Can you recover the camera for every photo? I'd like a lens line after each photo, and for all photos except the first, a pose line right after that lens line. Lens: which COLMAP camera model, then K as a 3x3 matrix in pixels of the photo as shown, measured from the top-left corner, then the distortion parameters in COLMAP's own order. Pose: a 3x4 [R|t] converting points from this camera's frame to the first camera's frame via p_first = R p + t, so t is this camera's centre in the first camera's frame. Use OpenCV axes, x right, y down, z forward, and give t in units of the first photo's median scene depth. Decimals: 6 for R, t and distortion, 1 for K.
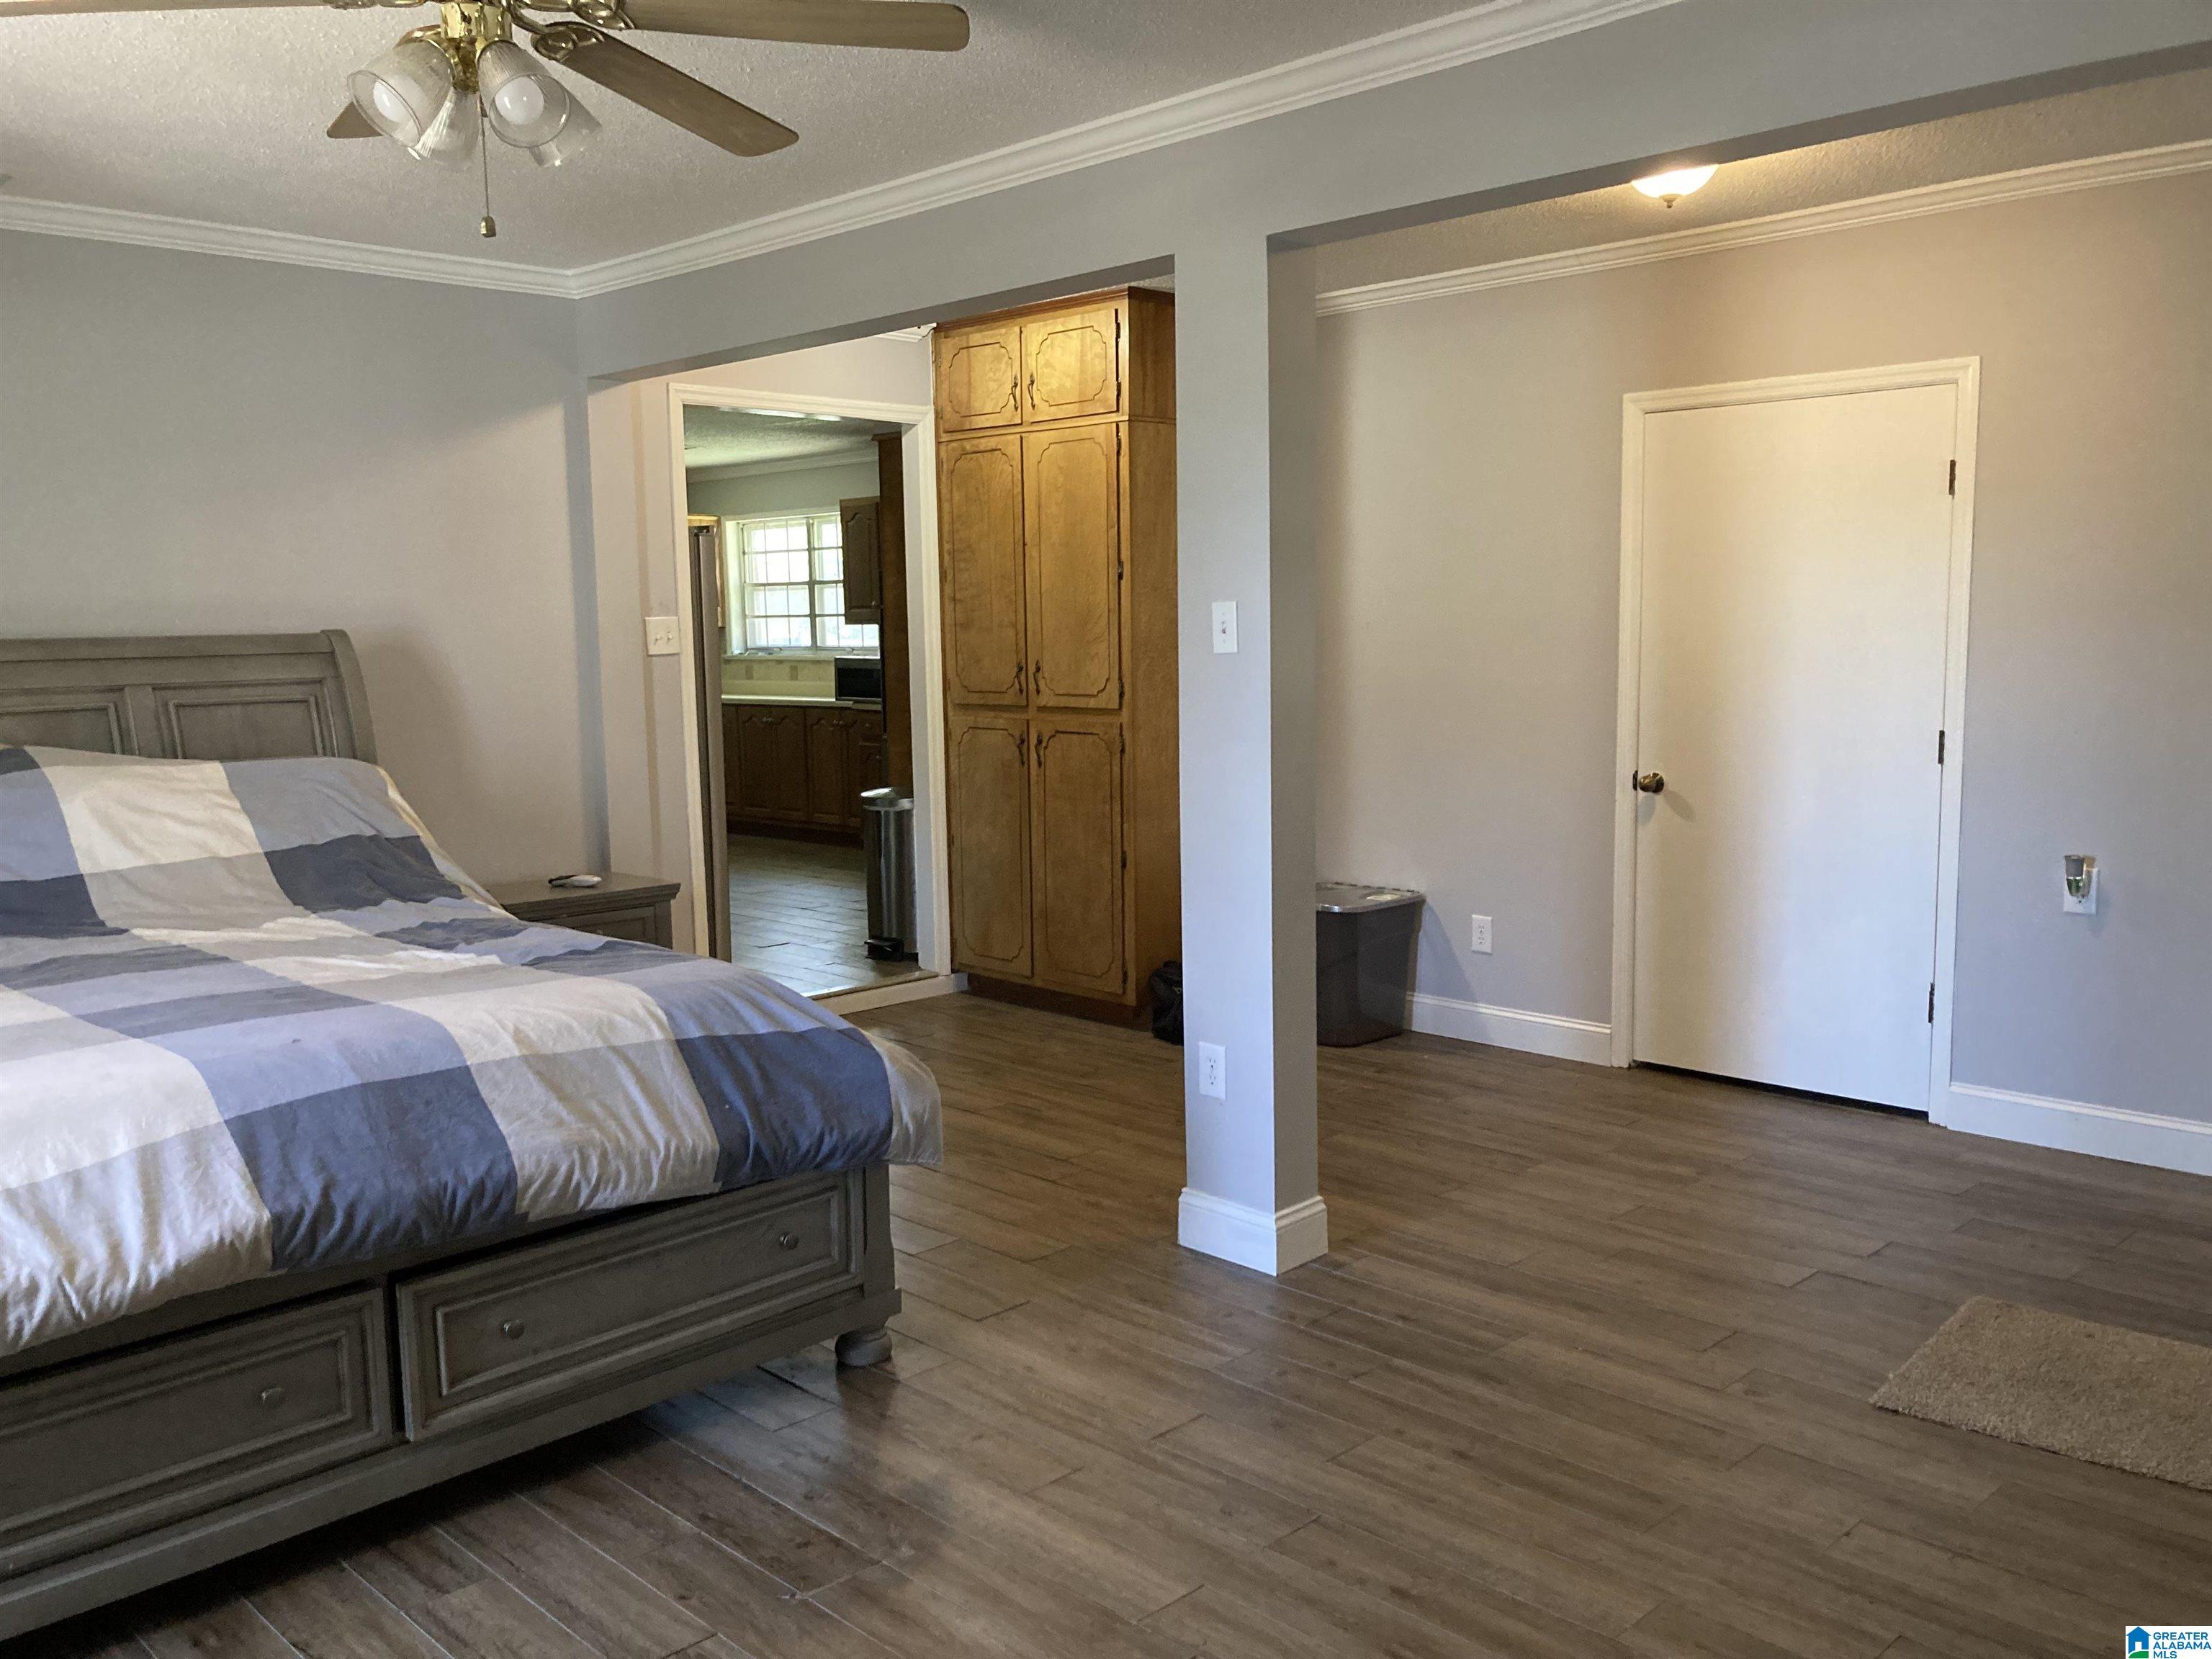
lens RADIAL K [[1837.2, 0, 1106.0], [0, 1837.2, 829.5], [0, 0, 1]] dist [0.104949, -0.081266]
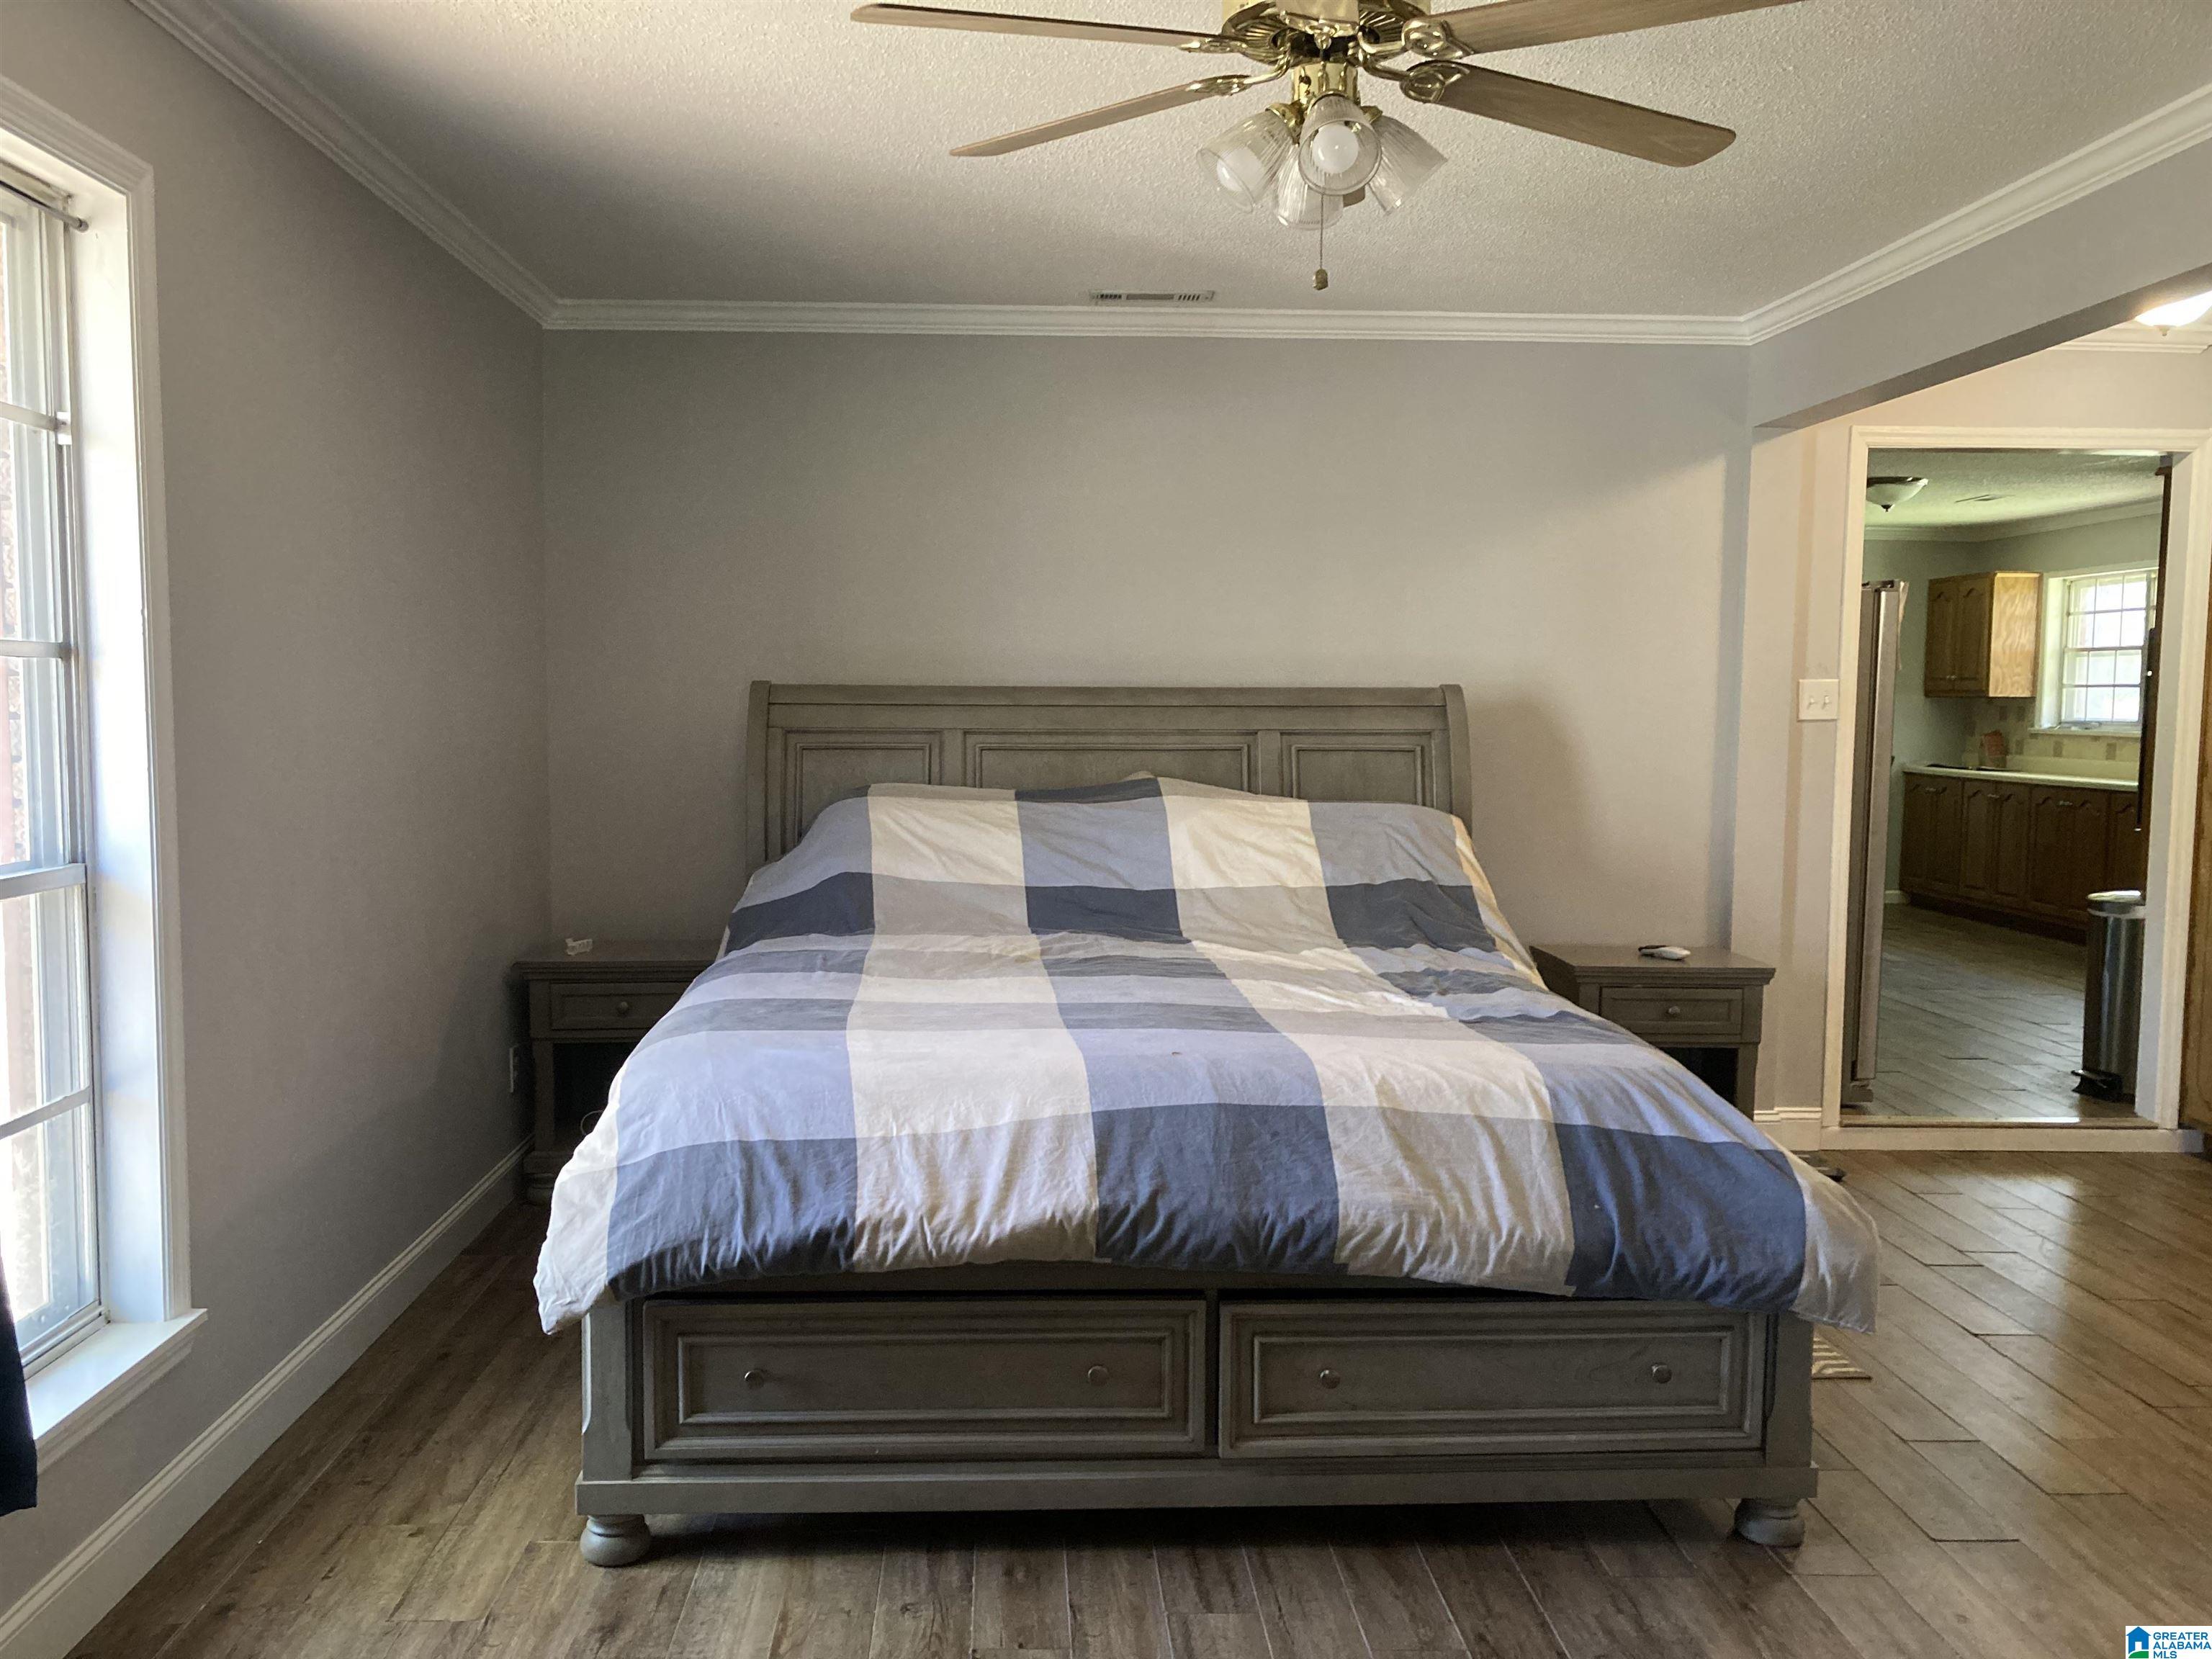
lens RADIAL K [[1860.0, 0, 1106.0], [0, 1860.0, 829.5], [0, 0, 1]] dist [0.110324, -0.211544]
pose [[0.751386, 0.075442, -0.655536, 0.219149], [-0.099770, 0.995011, 0.000153, -0.011432], [0.652276, 0.065288, 0.755164, 0.141438]]
